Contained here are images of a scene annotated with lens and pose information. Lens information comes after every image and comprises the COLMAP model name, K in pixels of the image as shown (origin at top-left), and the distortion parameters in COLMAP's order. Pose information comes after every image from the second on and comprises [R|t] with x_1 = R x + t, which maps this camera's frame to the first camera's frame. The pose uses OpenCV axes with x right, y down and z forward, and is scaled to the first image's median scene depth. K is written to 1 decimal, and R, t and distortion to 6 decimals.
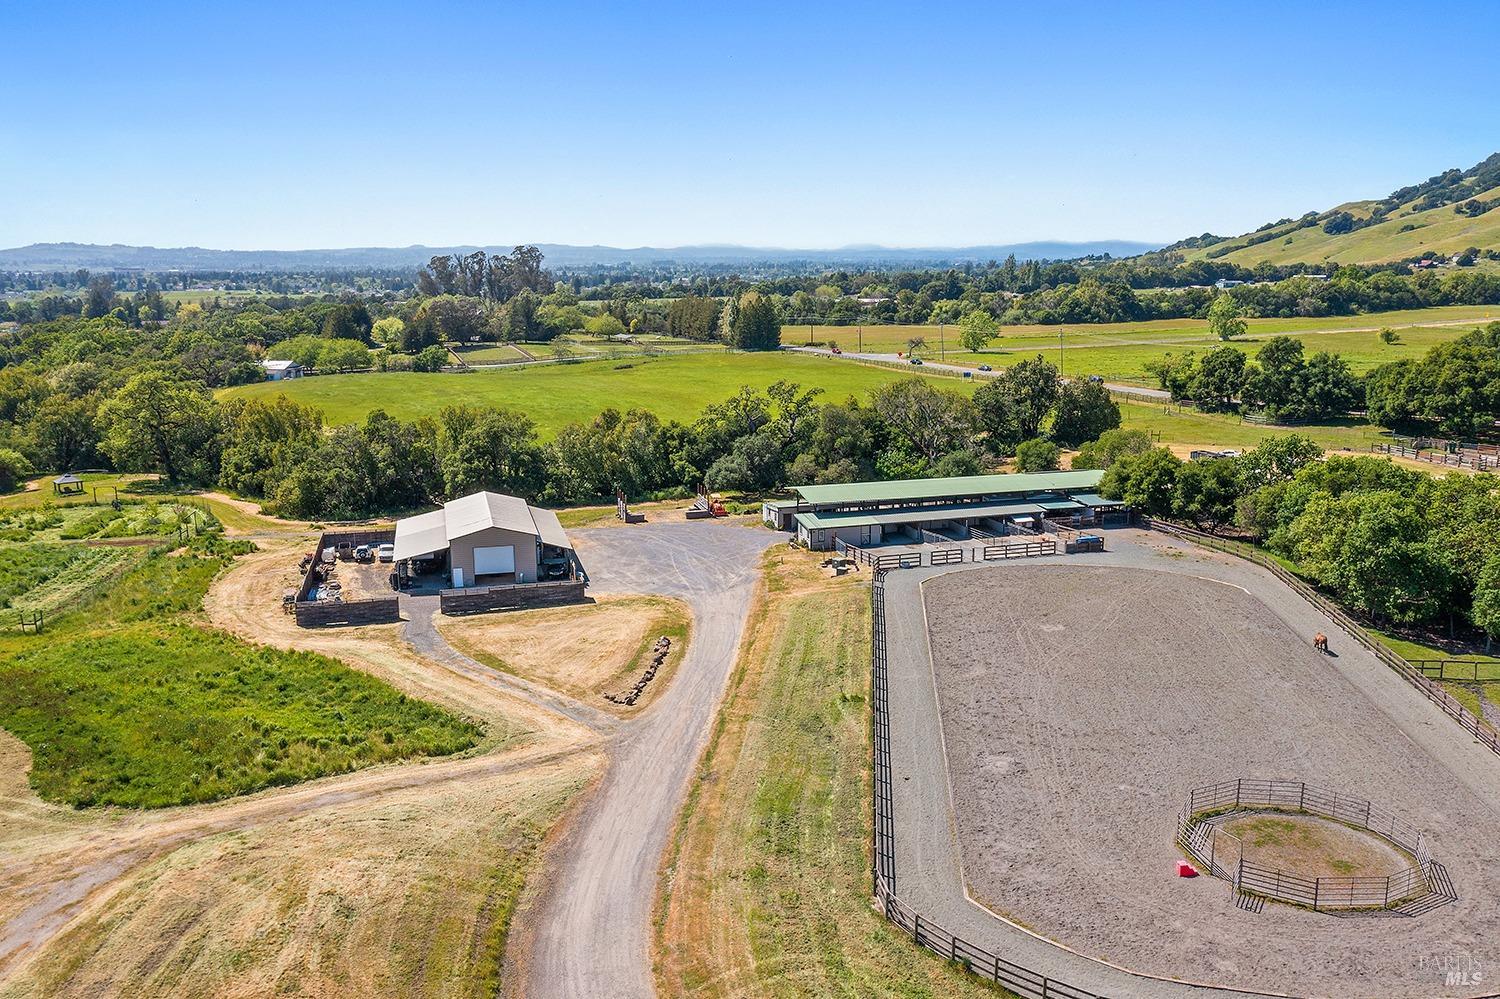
lens RADIAL K [[1207.2, 0, 750.0], [0, 1207.2, 499.5], [0, 0, 1]] dist [-0.003169, -0.001210]
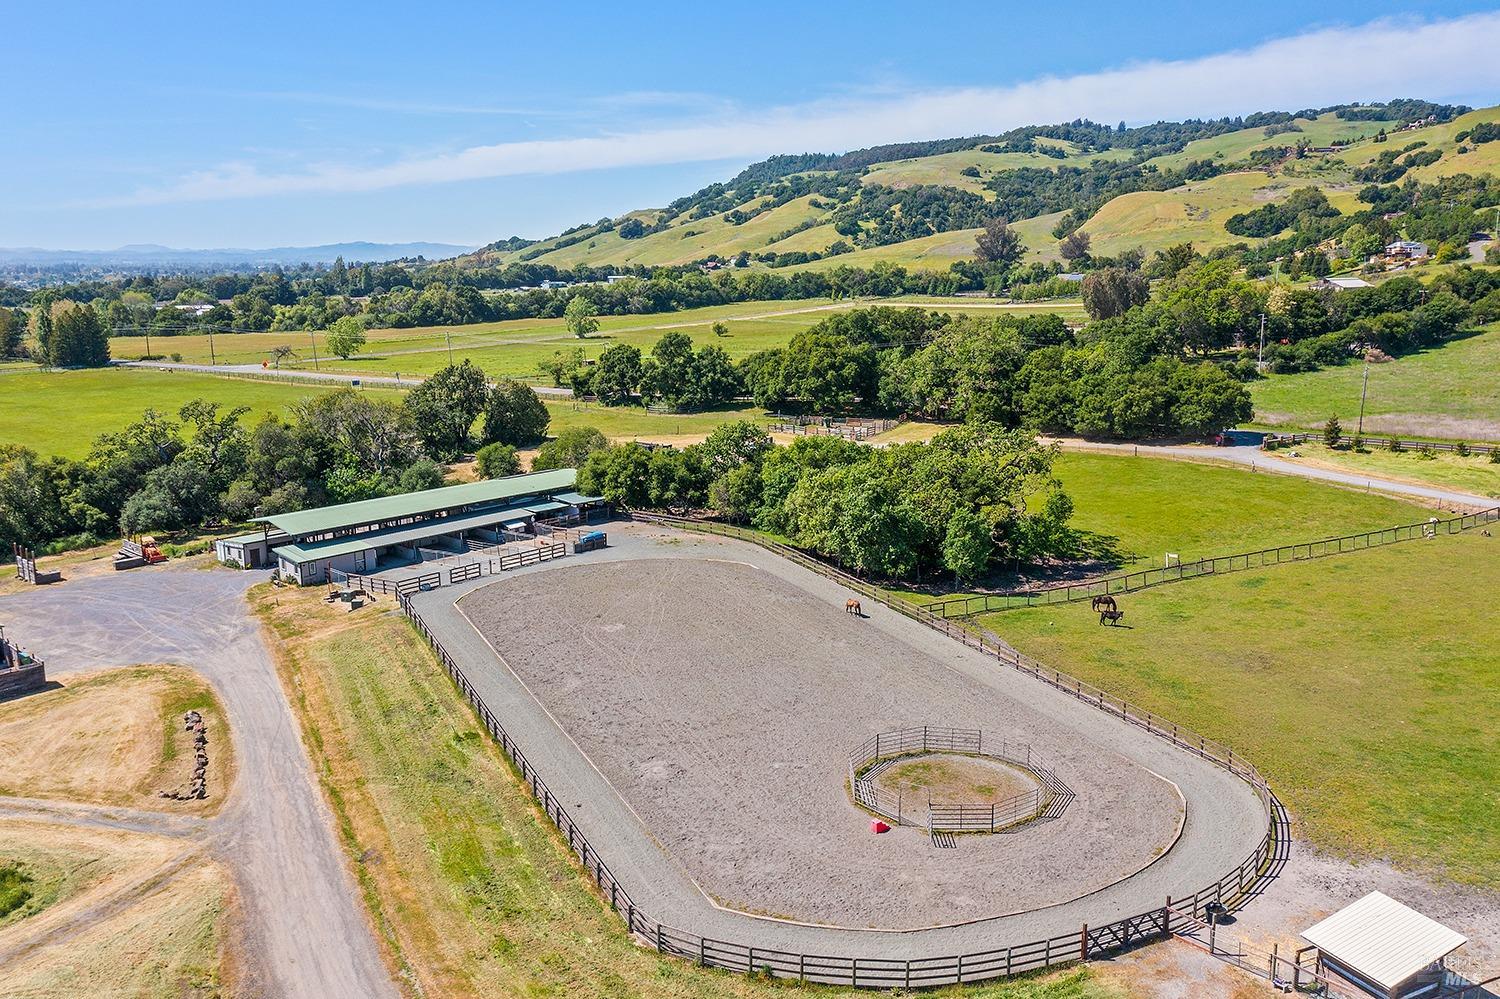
lens RADIAL K [[1200.1, 0, 750.0], [0, 1200.1, 499.5], [0, 0, 1]] dist [-0.011390, -0.000094]
pose [[0.848114, -0.103206, 0.519664, -0.093240], [0.103454, 0.994223, 0.028613, -0.009863], [-0.519615, 0.029495, 0.853892, 0.045493]]
